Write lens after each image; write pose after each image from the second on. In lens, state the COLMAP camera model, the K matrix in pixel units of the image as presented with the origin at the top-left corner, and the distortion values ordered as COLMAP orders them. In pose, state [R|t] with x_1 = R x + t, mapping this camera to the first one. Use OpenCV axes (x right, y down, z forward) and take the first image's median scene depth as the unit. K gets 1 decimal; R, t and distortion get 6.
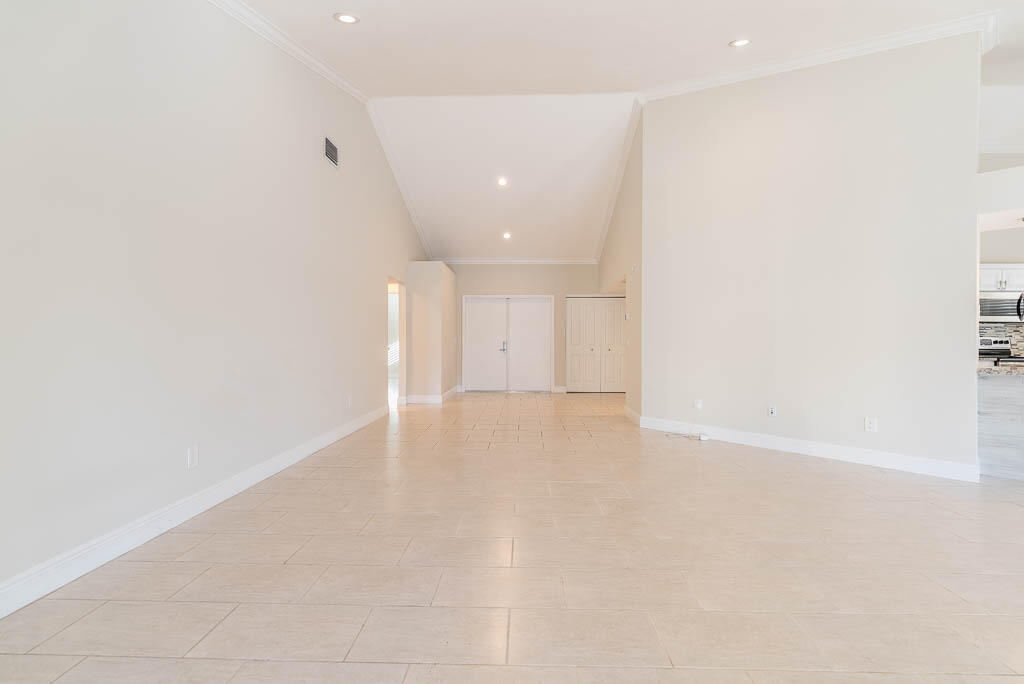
lens RADIAL K [[438.4, 0, 514.6], [0, 438.4, 337.9], [0, 0, 1]] dist [0.001408, 0.000242]
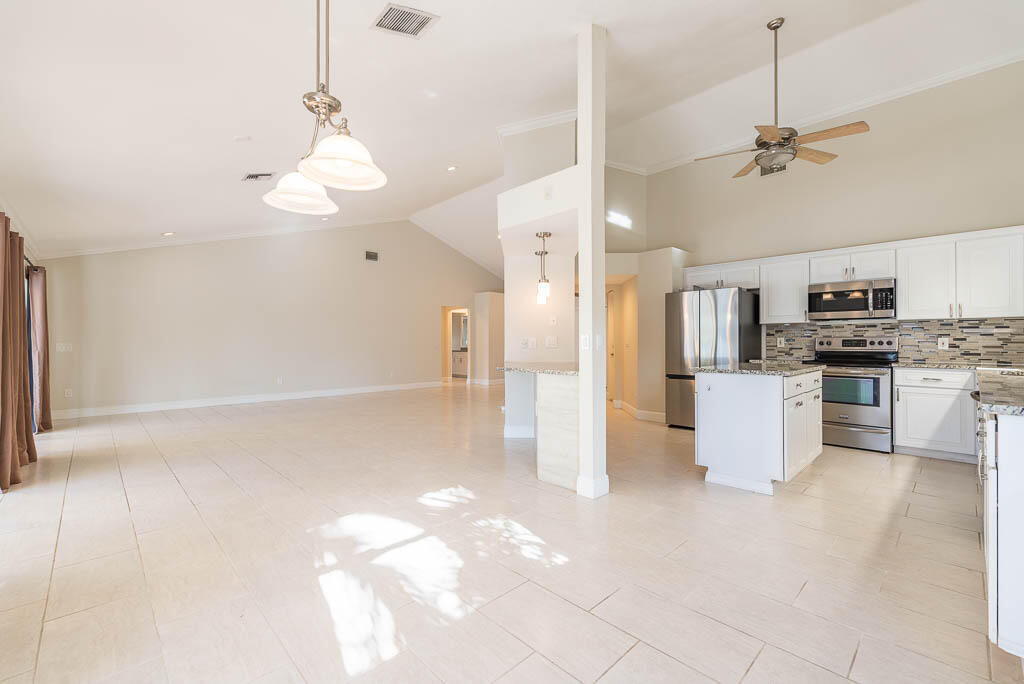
lens RADIAL K [[438.4, 0, 512.6], [0, 438.4, 340.0], [0, 0, 1]] dist [0.001408, 0.000242]
pose [[0.707815, -0.010709, -0.706317, 1.193666], [0.007461, 0.999943, -0.007685, 0.005767], [0.706359, 0.000170, 0.707854, -0.021890]]
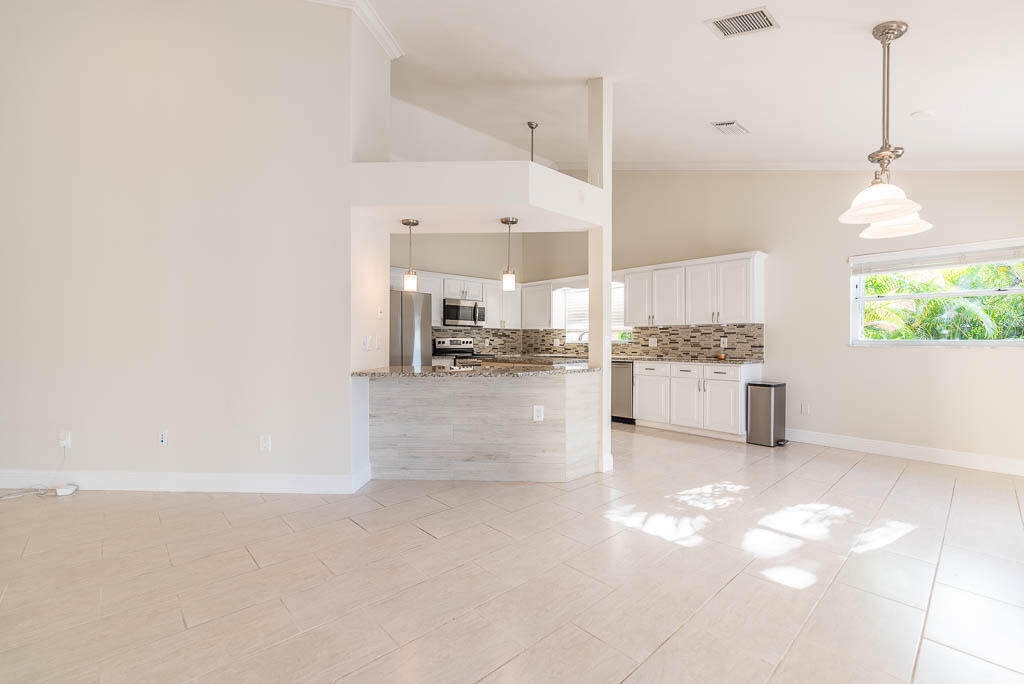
lens RADIAL K [[438.4, 0, 513.4], [0, 438.4, 339.2], [0, 0, 1]] dist [0.001408, 0.000242]
pose [[0.720381, -0.000197, 0.693578, 0.367288], [-0.000602, 0.999999, 0.000909, 0.000208], [-0.693578, -0.001073, 0.720381, 0.051165]]
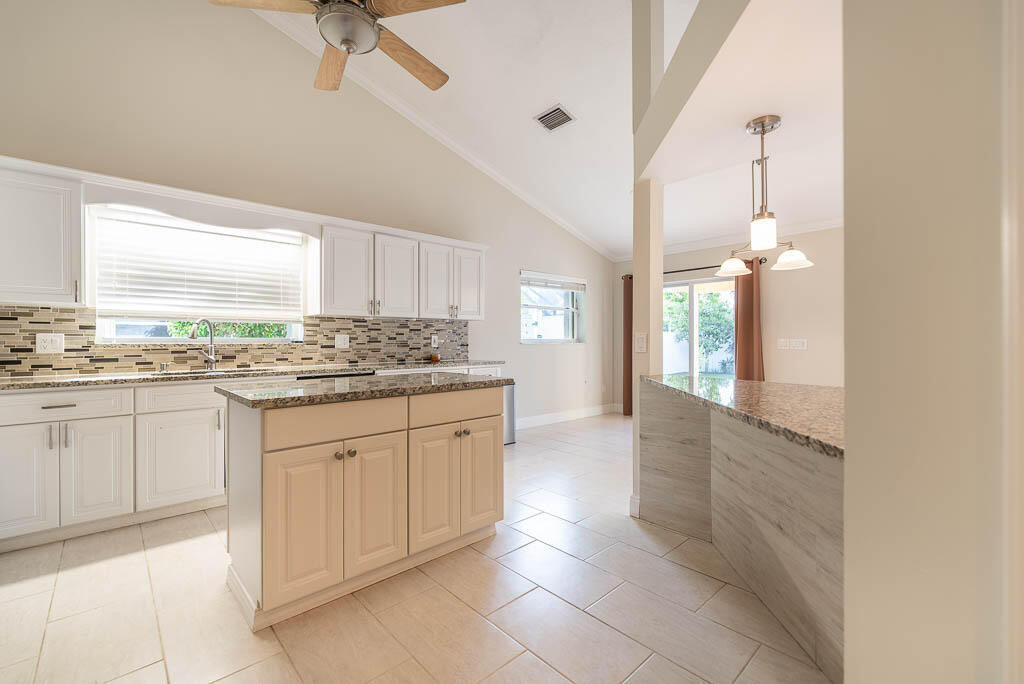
lens RADIAL K [[438.4, 0, 508.5], [0, 438.4, 337.9], [0, 0, 1]] dist [0.001408, 0.000242]
pose [[-0.685353, -0.001540, 0.728209, 0.660340], [-0.005824, 0.999977, -0.003366, 0.004020], [-0.728187, -0.006548, -0.685347, 0.833553]]
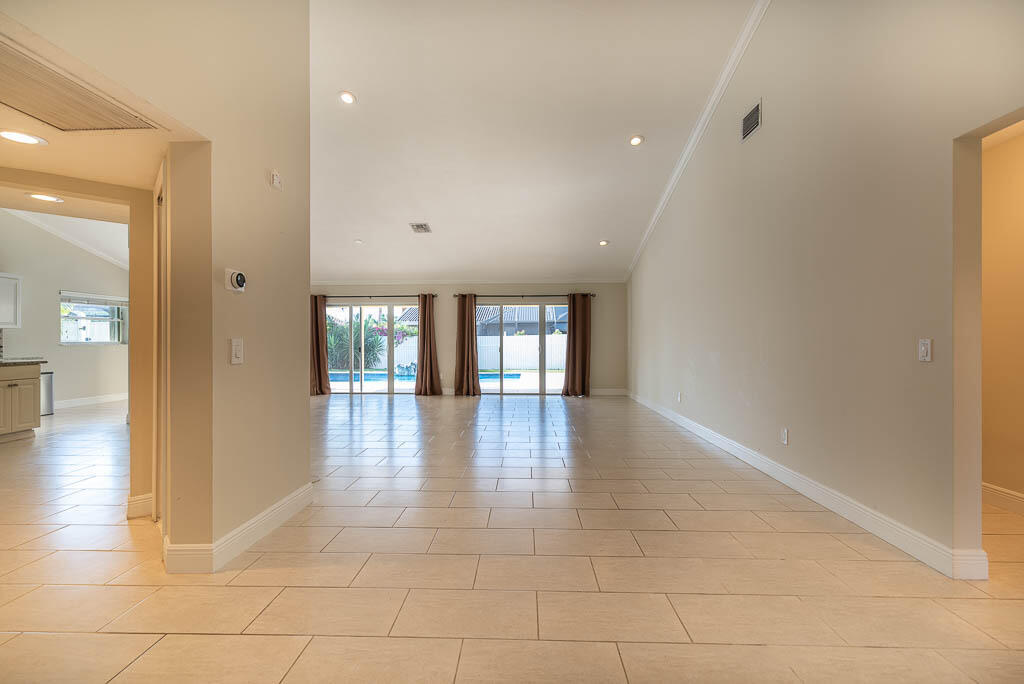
lens RADIAL K [[438.4, 0, 505.6], [0, 438.4, 337.0], [0, 0, 1]] dist [0.001408, 0.000242]
pose [[-0.999844, -0.000924, 0.017615, 0.037080], [-0.001130, 0.999931, -0.011708, 0.001685], [-0.017603, -0.011726, -0.999776, 1.399181]]
